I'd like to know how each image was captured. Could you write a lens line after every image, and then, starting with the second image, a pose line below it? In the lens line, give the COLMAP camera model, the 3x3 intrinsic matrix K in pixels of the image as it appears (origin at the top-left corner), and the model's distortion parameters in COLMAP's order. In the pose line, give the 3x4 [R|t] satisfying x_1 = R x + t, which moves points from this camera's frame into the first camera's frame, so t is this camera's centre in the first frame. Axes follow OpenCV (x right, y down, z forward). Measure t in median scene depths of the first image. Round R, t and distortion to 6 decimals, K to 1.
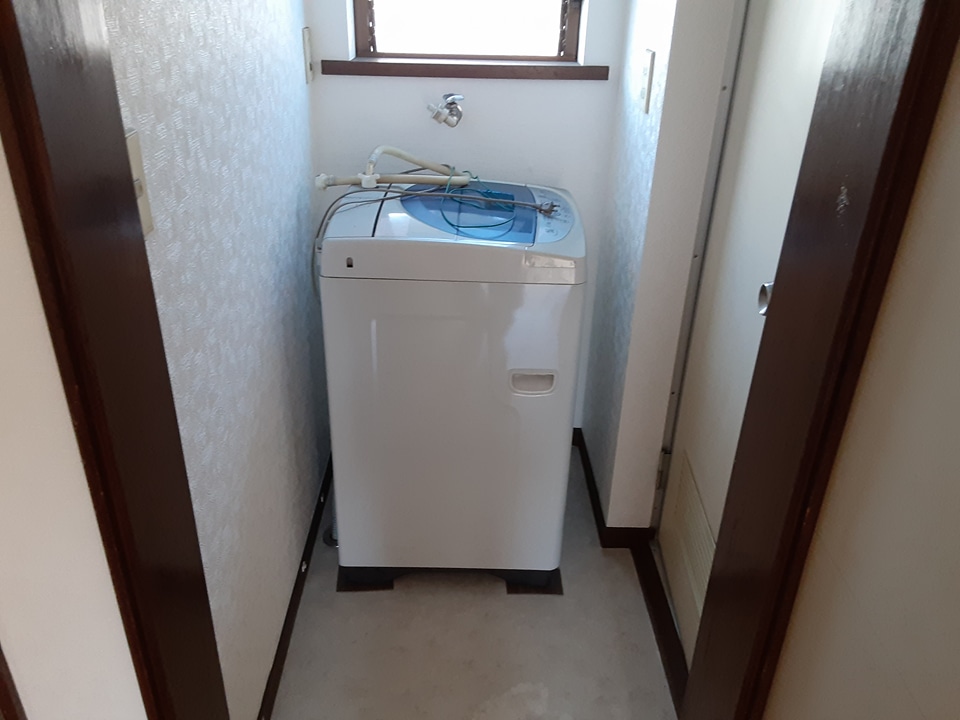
lens RADIAL K [[774.7, 0, 485.9], [0, 774.7, 358.8], [0, 0, 1]] dist [0.114870, -0.162644]
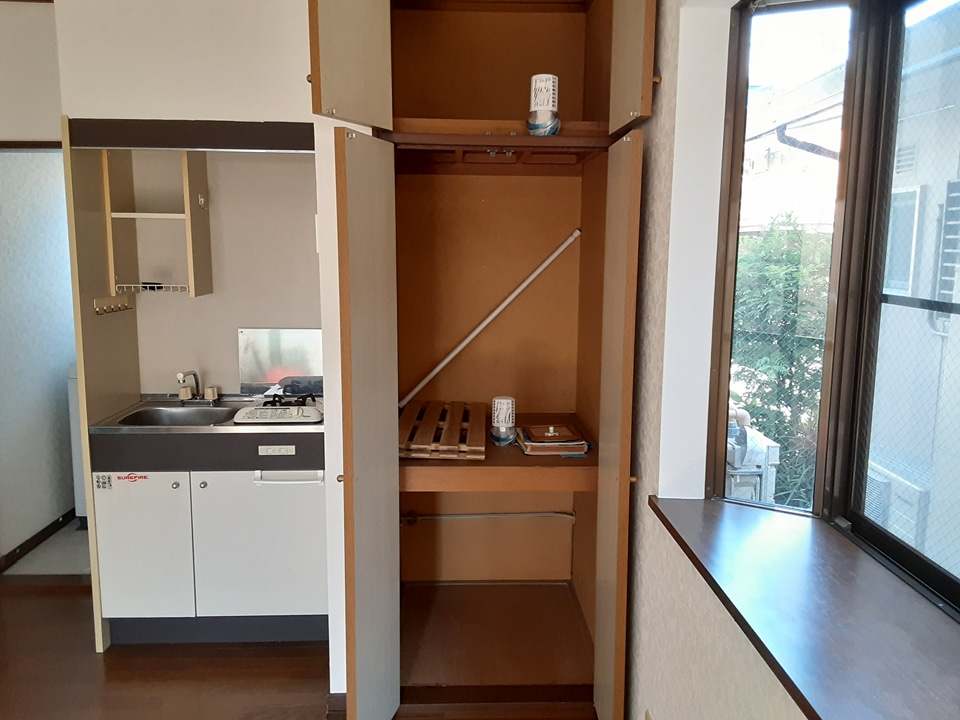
lens RADIAL K [[774.7, 0, 485.9], [0, 774.7, 358.8], [0, 0, 1]] dist [0.114870, -0.162644]
pose [[0.999744, -0.020978, 0.008461, 0.955172], [0.022595, 0.943667, -0.330123, 0.602369], [-0.001059, 0.330230, 0.943900, -1.243053]]
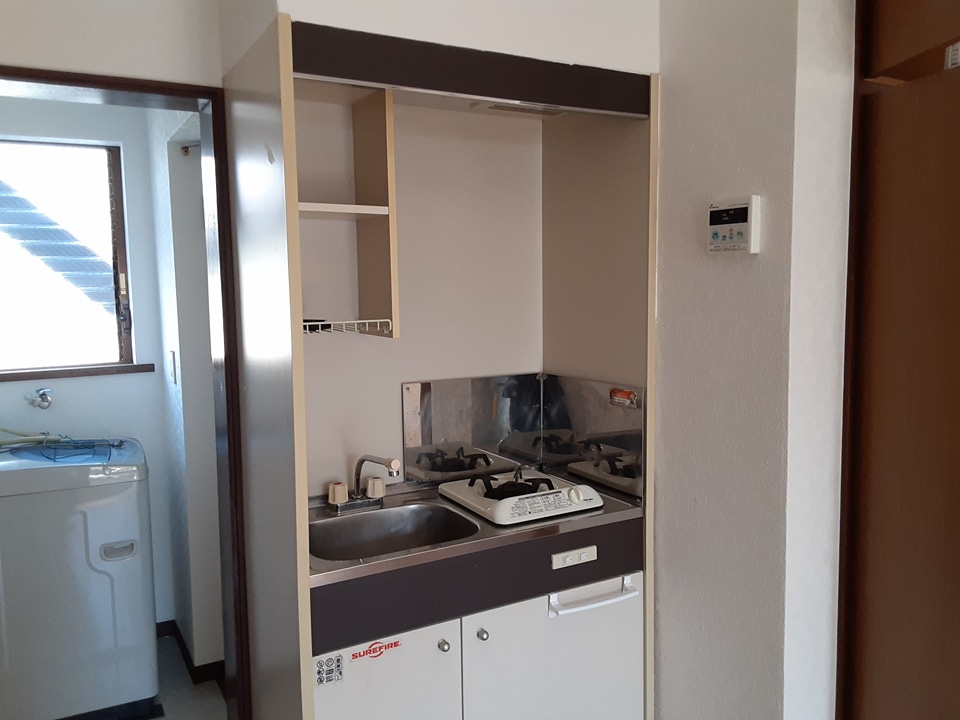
lens RADIAL K [[769.6, 0, 490.5], [0, 769.6, 356.8], [0, 0, 1]] dist [0.113814, -0.170689]
pose [[0.877471, -0.087669, 0.471548, 0.007120], [0.258619, 0.914468, -0.311230, 0.305190], [-0.403931, 0.395046, 0.825093, -0.633943]]
